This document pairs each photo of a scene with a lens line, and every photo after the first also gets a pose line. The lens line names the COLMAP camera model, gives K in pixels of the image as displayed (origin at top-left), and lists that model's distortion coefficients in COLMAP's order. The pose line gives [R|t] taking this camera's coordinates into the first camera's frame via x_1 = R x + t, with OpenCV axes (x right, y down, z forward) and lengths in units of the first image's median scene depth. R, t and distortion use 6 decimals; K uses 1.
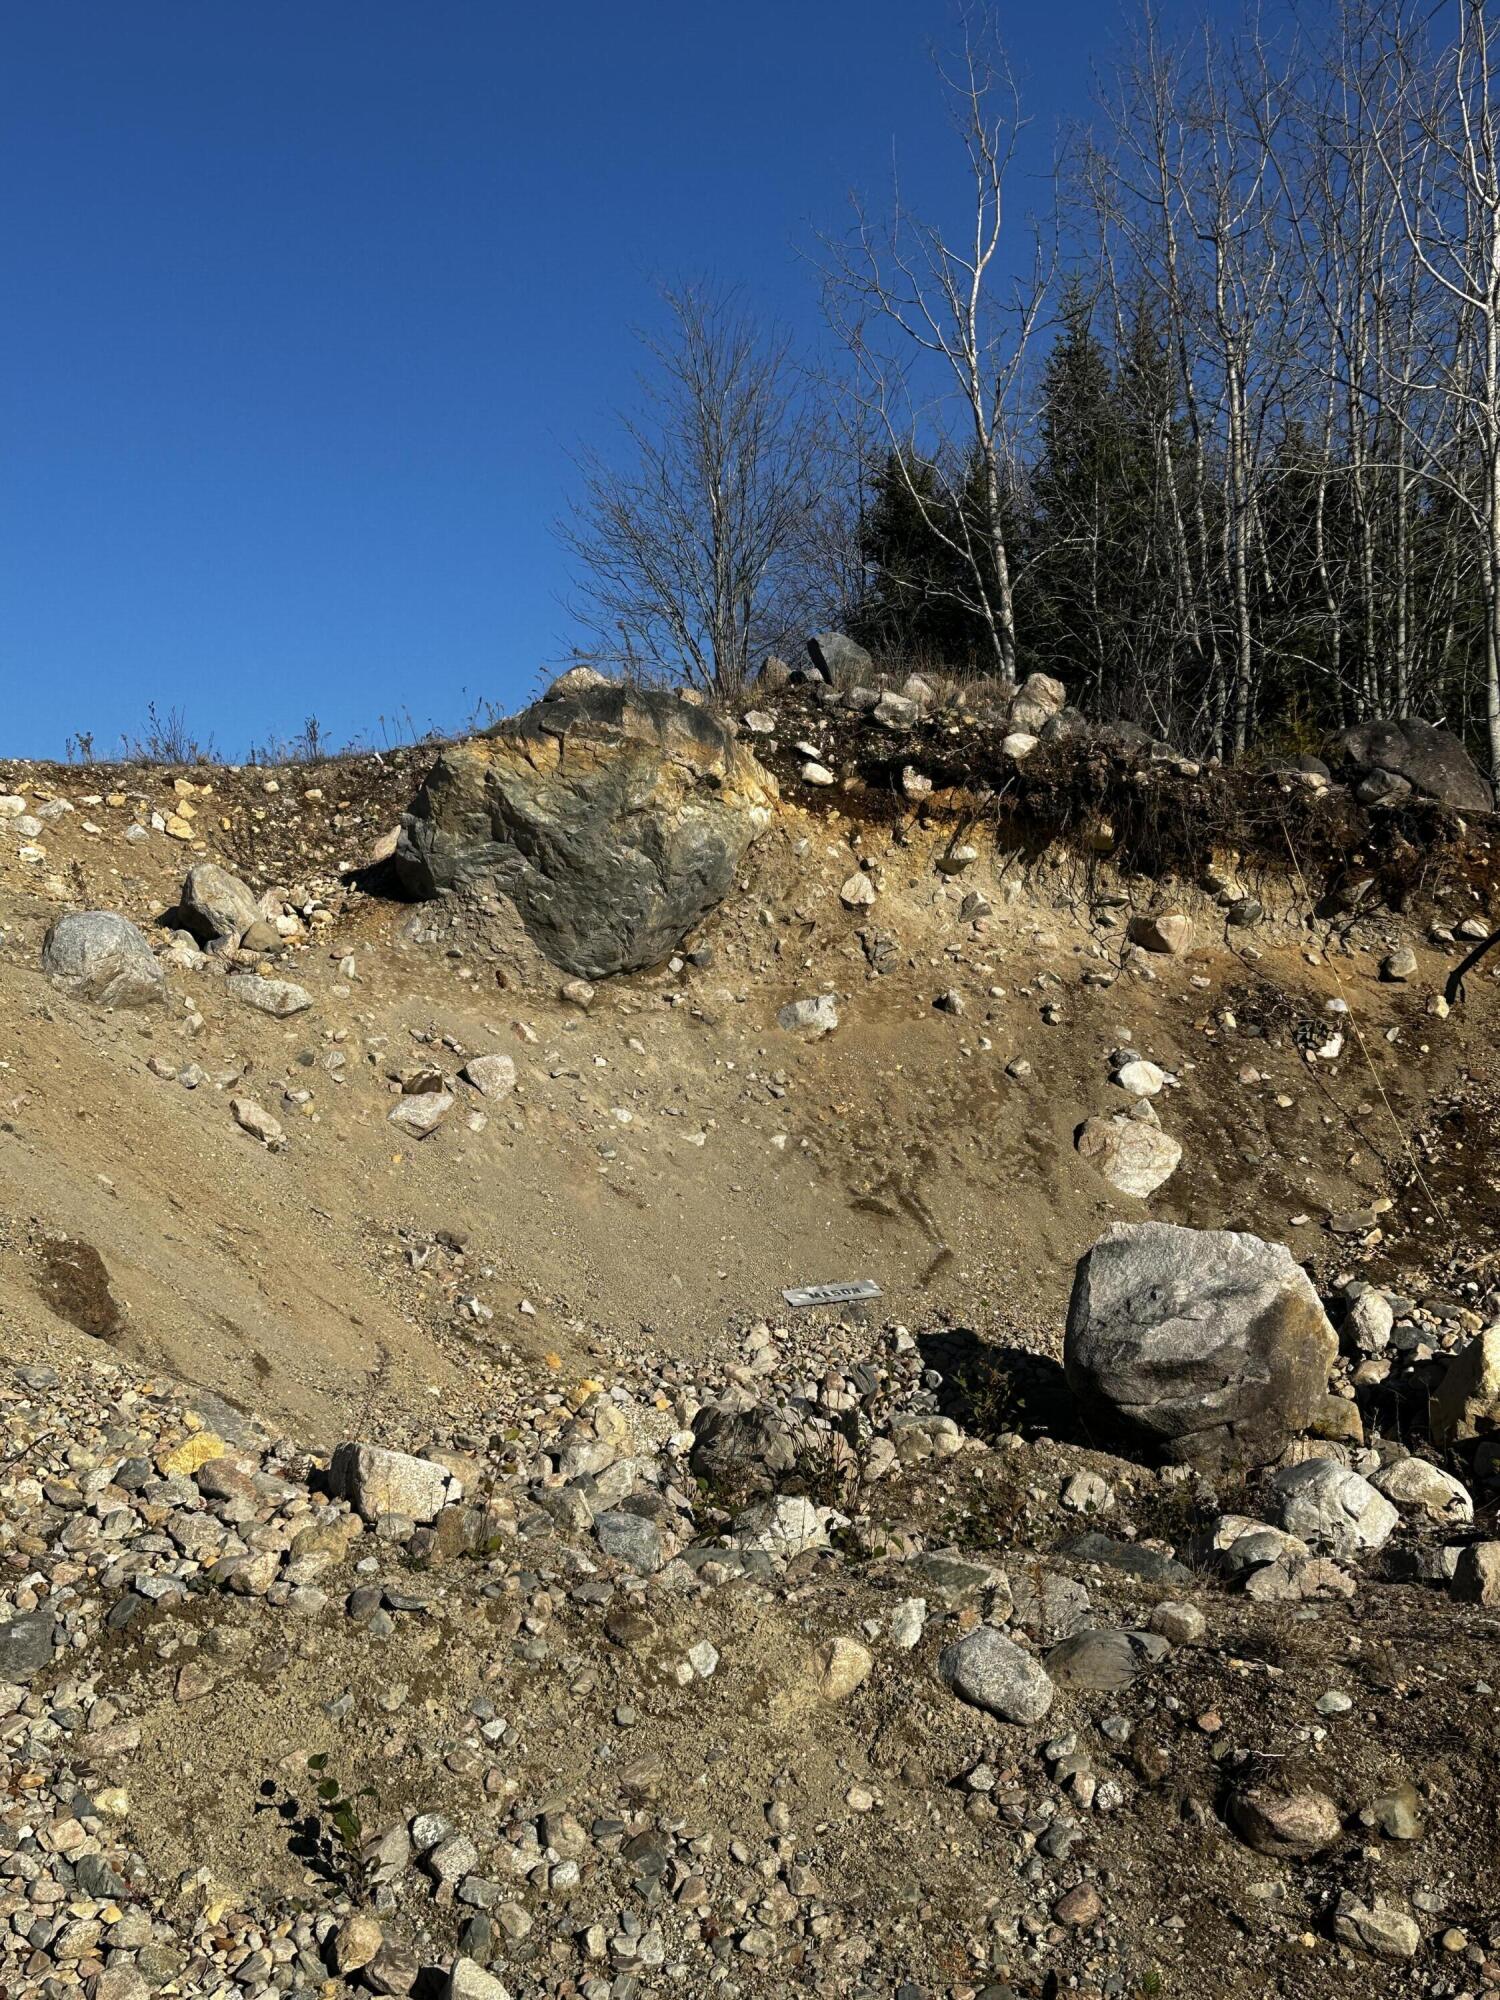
lens RADIAL K [[2325.7, 0, 747.4], [0, 2325.7, 998.6], [0, 0, 1]] dist [0.118882, 0.000000]
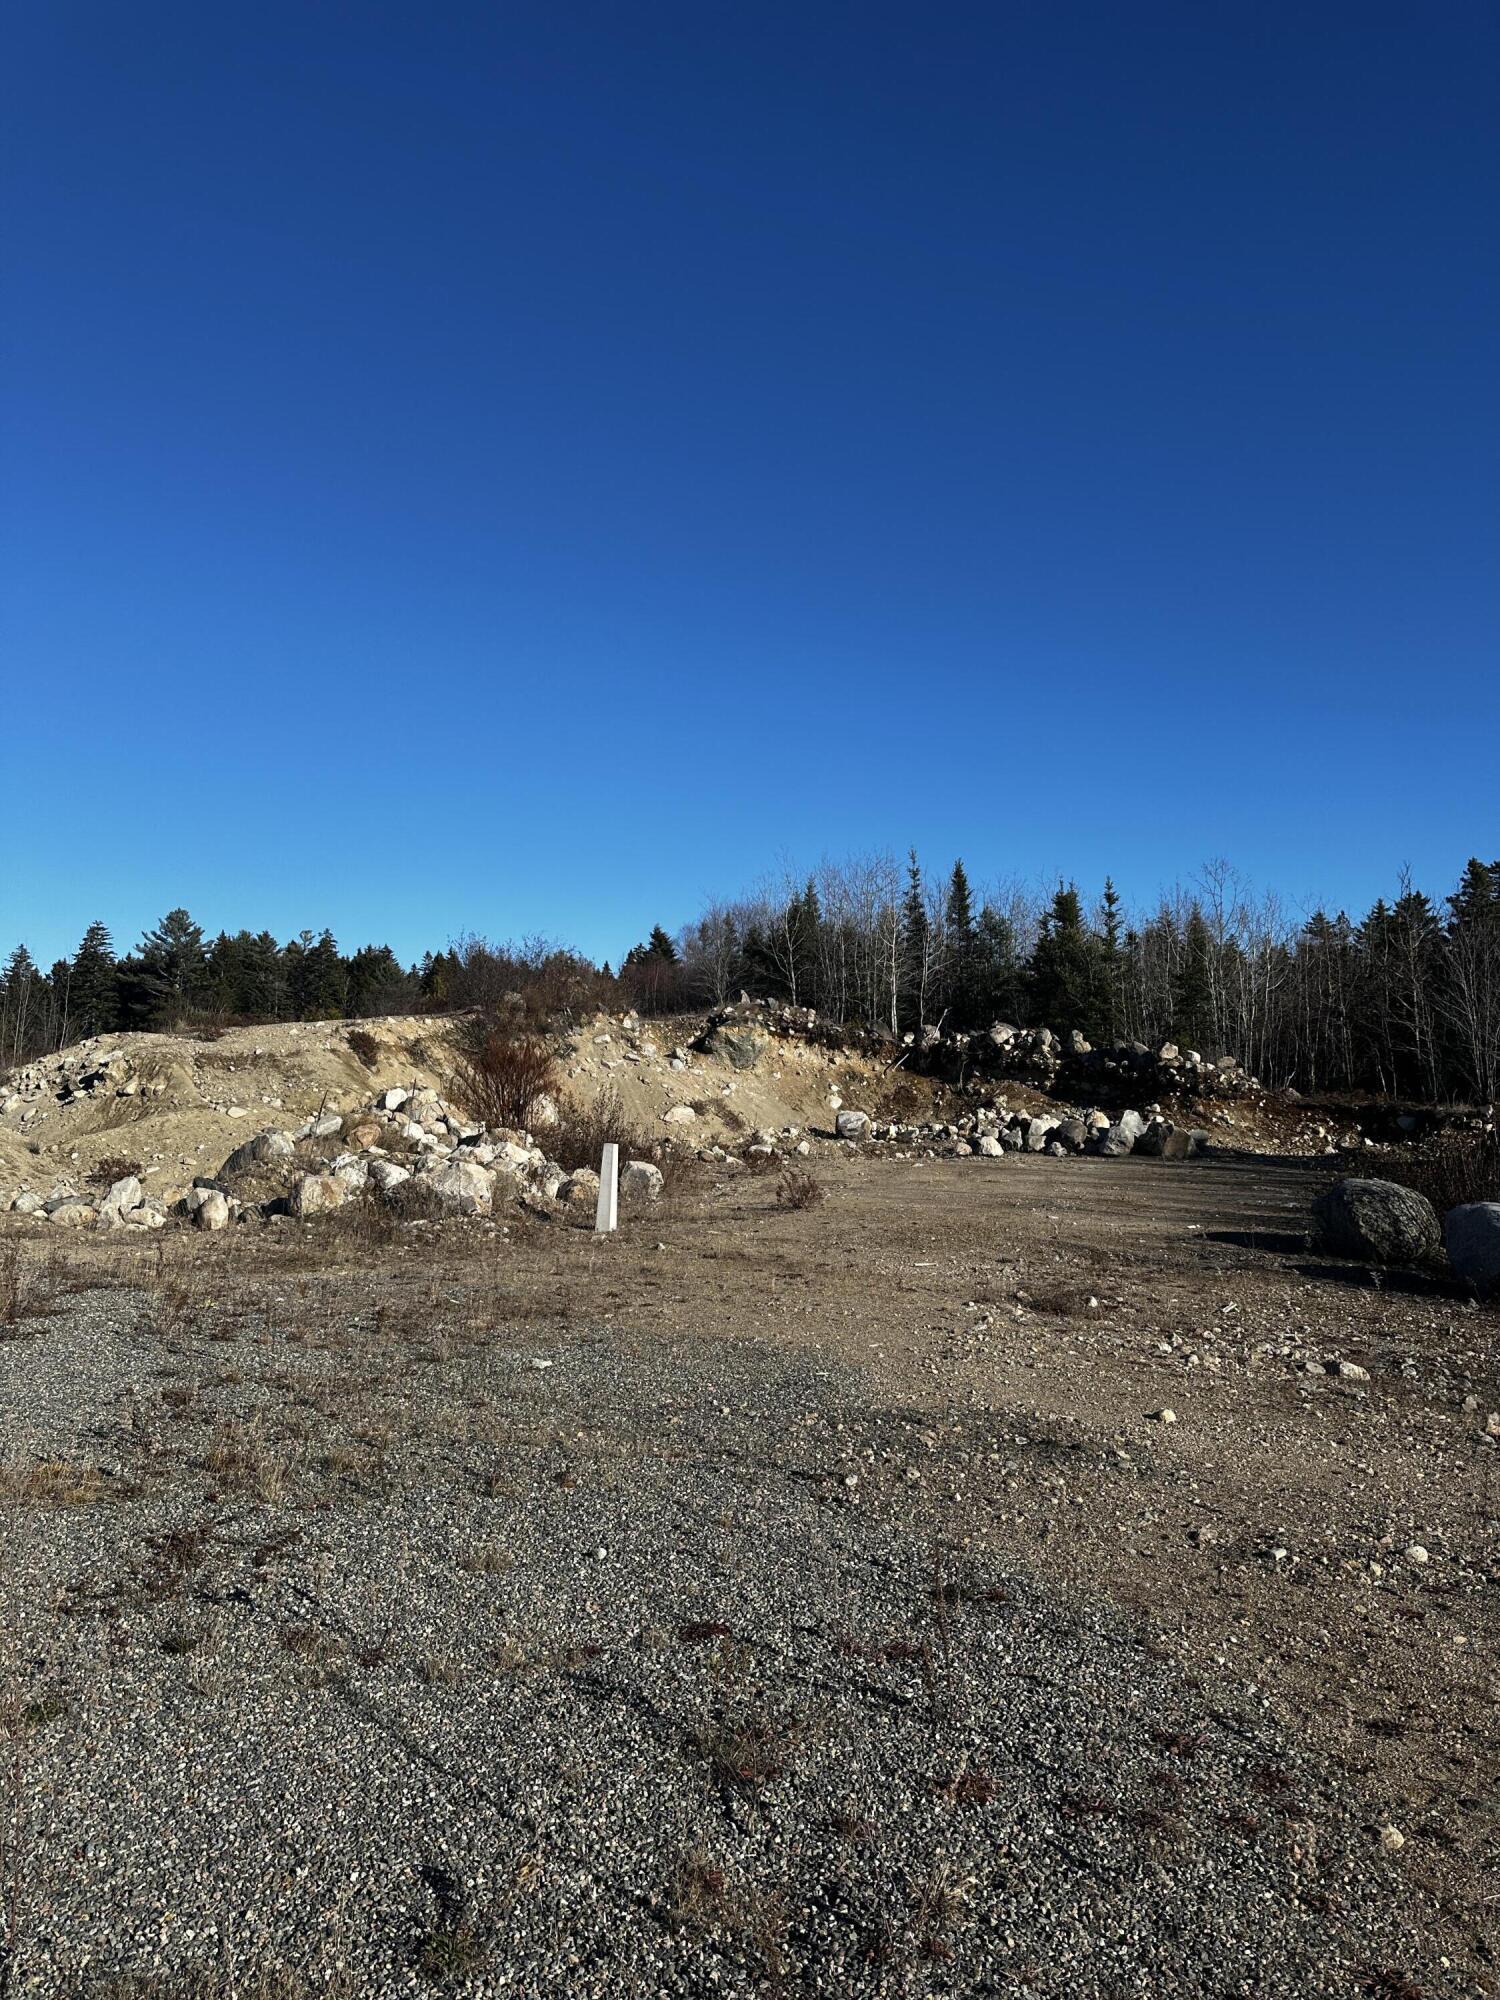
lens RADIAL K [[1406.5, 0, 751.3], [0, 1406.5, 1001.6], [0, 0, 1]] dist [-0.000016, -0.000114]
pose [[0.977306, 0.030499, 0.209626, -0.715313], [-0.029520, 0.999534, -0.007795, -0.136771], [-0.209766, 0.001430, 0.977751, -2.201293]]
